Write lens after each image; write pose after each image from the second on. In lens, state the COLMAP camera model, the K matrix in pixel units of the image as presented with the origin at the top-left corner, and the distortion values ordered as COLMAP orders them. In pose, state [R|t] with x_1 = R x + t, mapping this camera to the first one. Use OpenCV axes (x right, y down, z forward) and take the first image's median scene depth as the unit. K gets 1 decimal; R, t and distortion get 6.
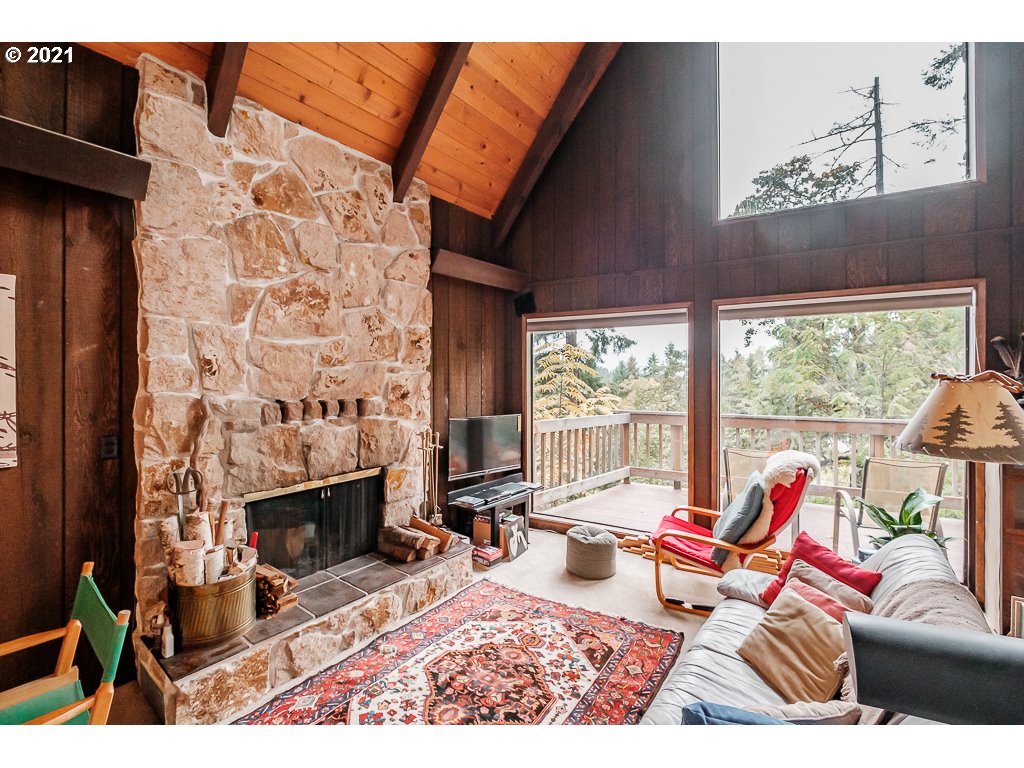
lens RADIAL K [[455.6, 0, 510.8], [0, 455.6, 373.3], [0, 0, 1]] dist [-0.002868, -0.000594]
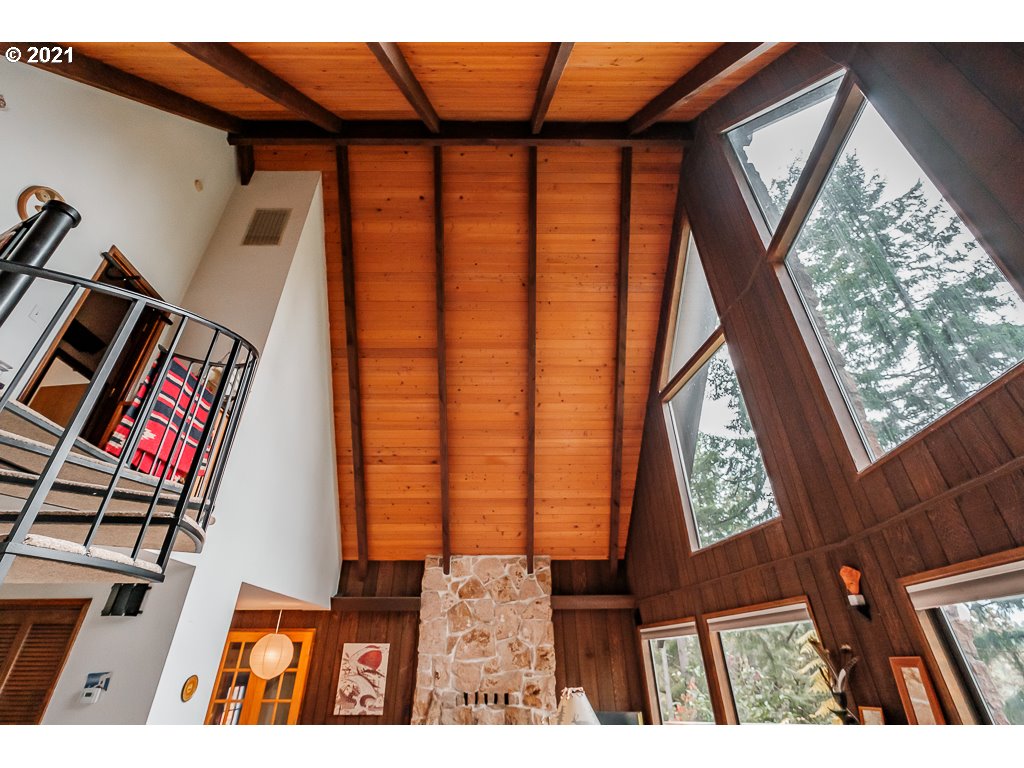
lens RADIAL K [[460.8, 0, 502.8], [0, 460.8, 384.0], [0, 0, 1]] dist [0.001130, 0.000013]
pose [[0.629889, -0.406747, -0.661662, 1.554839], [0.009630, 0.855930, -0.517002, -0.058451], [0.776625, 0.319283, 0.543058, -0.505983]]
